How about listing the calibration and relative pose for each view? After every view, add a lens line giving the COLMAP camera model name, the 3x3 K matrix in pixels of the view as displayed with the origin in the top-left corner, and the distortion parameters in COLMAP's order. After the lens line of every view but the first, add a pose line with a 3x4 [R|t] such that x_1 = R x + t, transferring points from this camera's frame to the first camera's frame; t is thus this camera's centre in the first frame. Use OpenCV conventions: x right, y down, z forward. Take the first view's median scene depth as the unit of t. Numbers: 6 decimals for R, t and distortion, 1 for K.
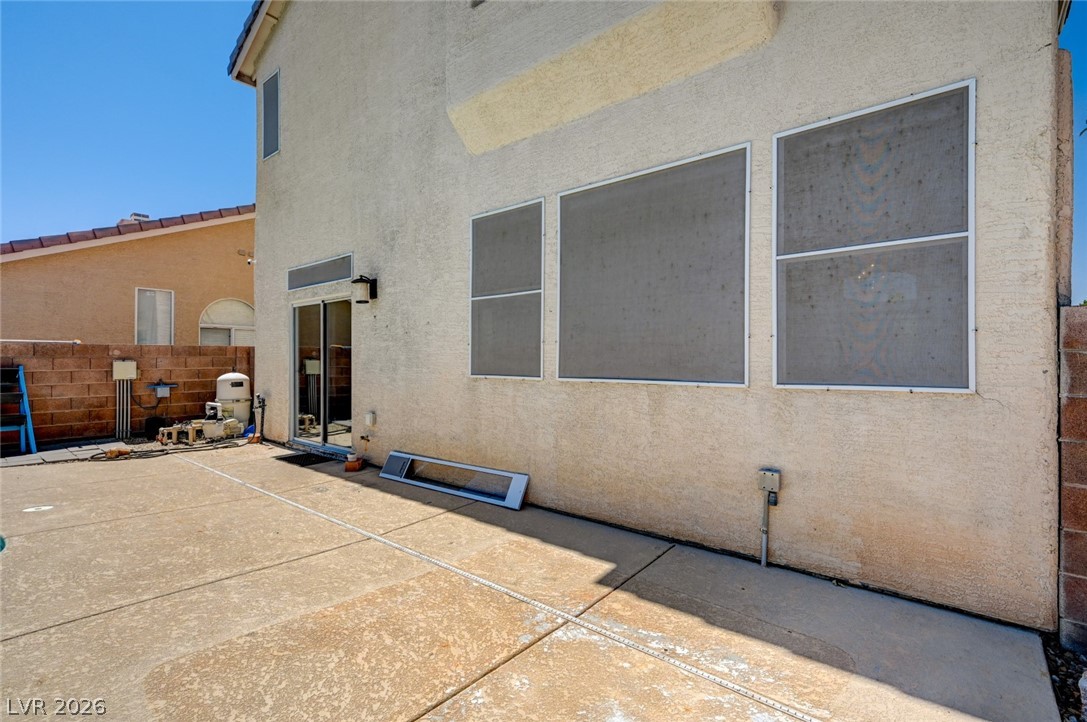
lens RADIAL K [[502.8, 0, 543.5], [0, 502.8, 361.0], [0, 0, 1]] dist [0.012262, 0.000035]
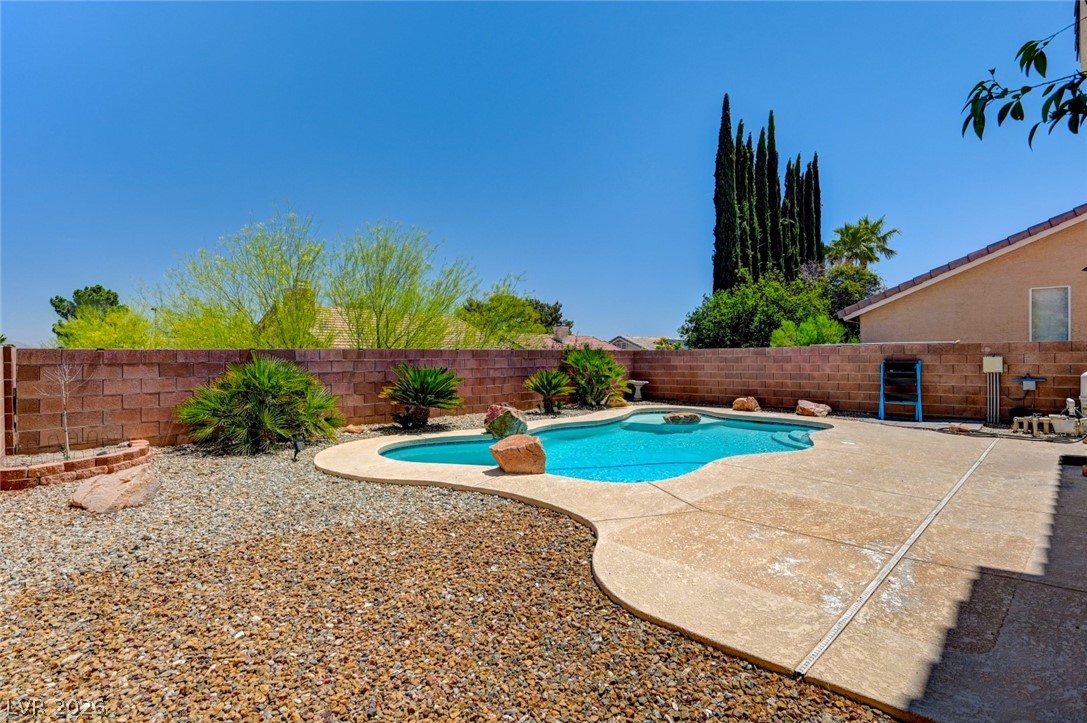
lens RADIAL K [[542.8, 0, 543.5], [0, 542.8, 361.5], [0, 0, 1]] dist [0.000457, 0.000049]
pose [[-0.085115, 0.006032, -0.996353, 0.529849], [0.002311, 0.999980, 0.005857, 0.001615], [0.996368, -0.001804, -0.085127, 0.076654]]
